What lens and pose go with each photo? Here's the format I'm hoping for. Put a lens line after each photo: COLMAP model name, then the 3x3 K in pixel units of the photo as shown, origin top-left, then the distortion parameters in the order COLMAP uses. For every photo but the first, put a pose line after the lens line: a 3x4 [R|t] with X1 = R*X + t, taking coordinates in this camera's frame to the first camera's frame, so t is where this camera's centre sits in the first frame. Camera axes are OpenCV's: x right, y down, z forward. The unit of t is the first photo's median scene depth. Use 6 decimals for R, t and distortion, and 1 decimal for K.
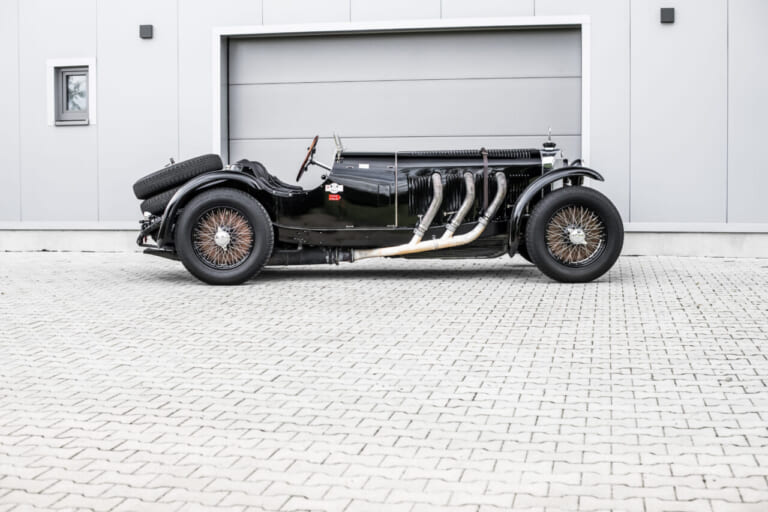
lens RADIAL K [[1192.5, 0, 381.9], [0, 1192.5, 251.9], [0, 0, 1]] dist [-0.069068, 0.000000]
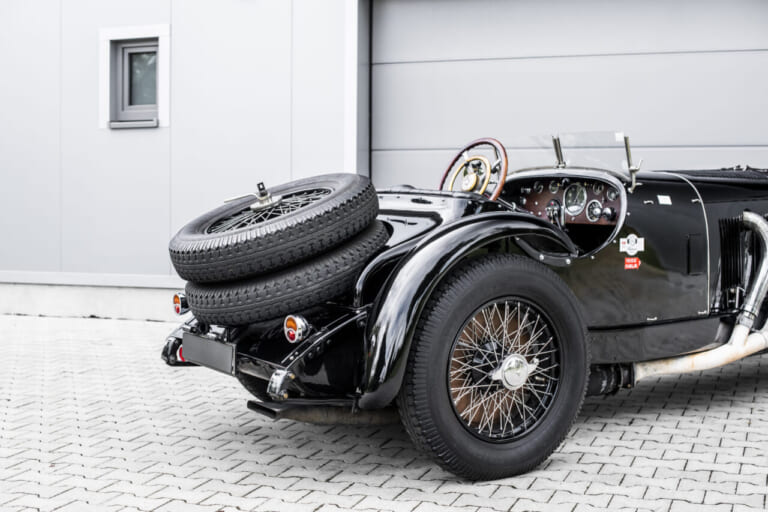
lens RADIAL K [[1192.5, 0, 381.0], [0, 1192.5, 252.6], [0, 0, 1]] dist [-0.069068, 0.000000]
pose [[0.991562, 0.016434, -0.128584, -0.040013], [-0.020581, 0.999308, -0.030990, -0.020219], [0.127986, 0.033374, 0.991214, 0.367052]]
